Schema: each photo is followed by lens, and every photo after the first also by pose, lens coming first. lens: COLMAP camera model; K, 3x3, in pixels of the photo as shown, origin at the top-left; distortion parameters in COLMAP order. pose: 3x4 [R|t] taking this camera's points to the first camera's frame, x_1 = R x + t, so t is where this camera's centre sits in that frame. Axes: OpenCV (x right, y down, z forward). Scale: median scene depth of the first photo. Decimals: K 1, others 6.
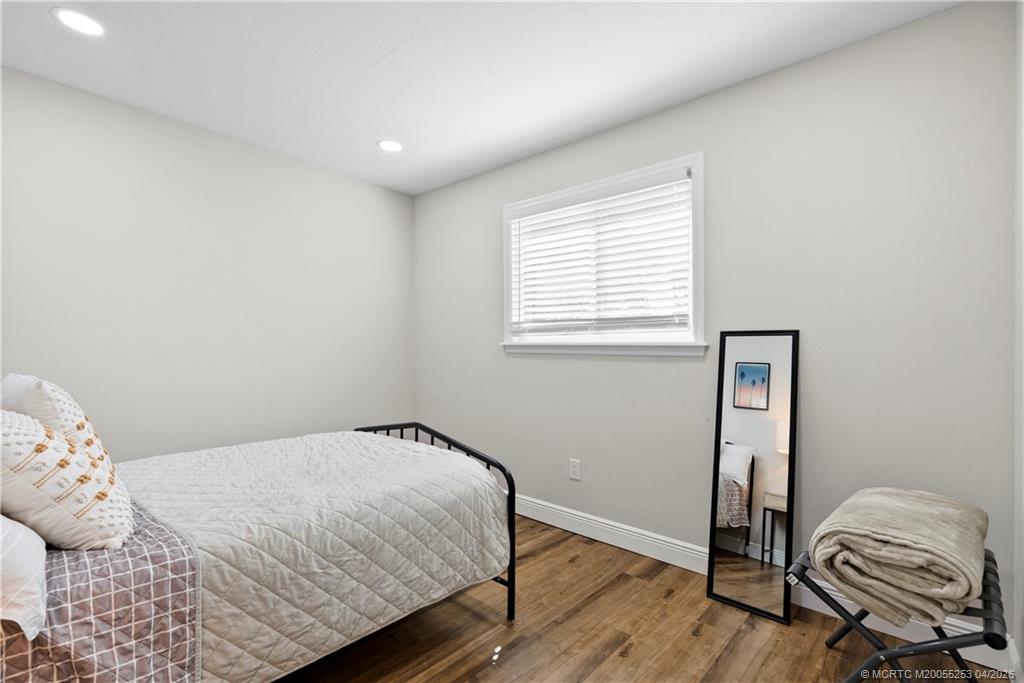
lens RADIAL K [[473.4, 0, 512.3], [0, 473.4, 340.9], [0, 0, 1]] dist [0.000464, -0.000063]
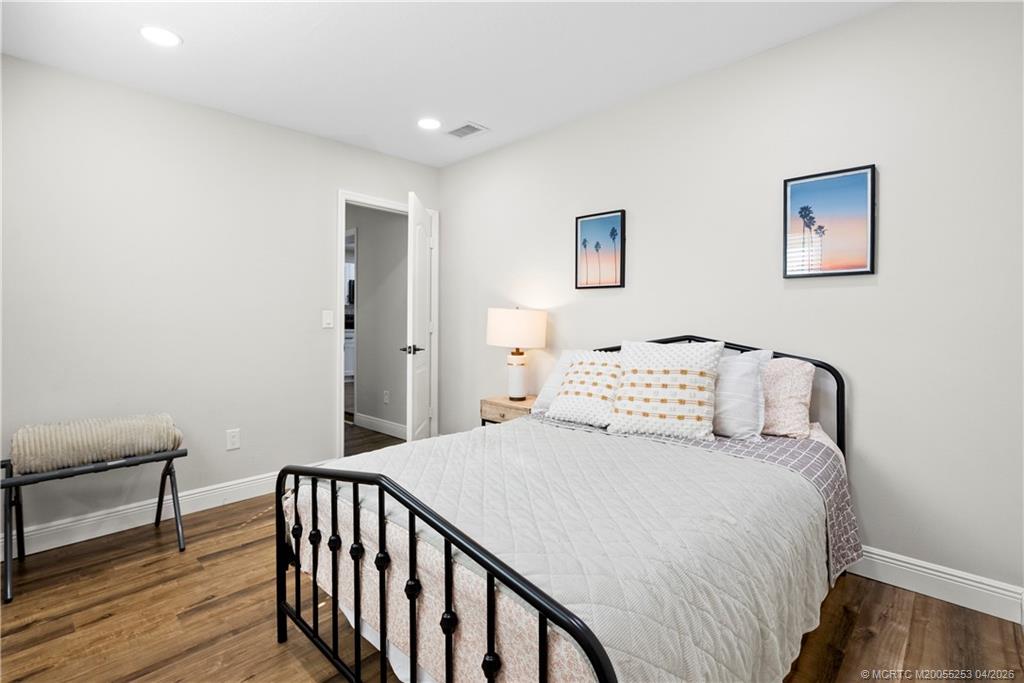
lens RADIAL K [[473.4, 0, 512.6], [0, 473.4, 334.8], [0, 0, 1]] dist [0.000464, -0.000063]
pose [[-0.999966, -0.000471, 0.008234, -0.449035], [-0.000300, 0.999784, 0.020765, 0.023067], [-0.008242, 0.020762, -0.999750, 1.955206]]
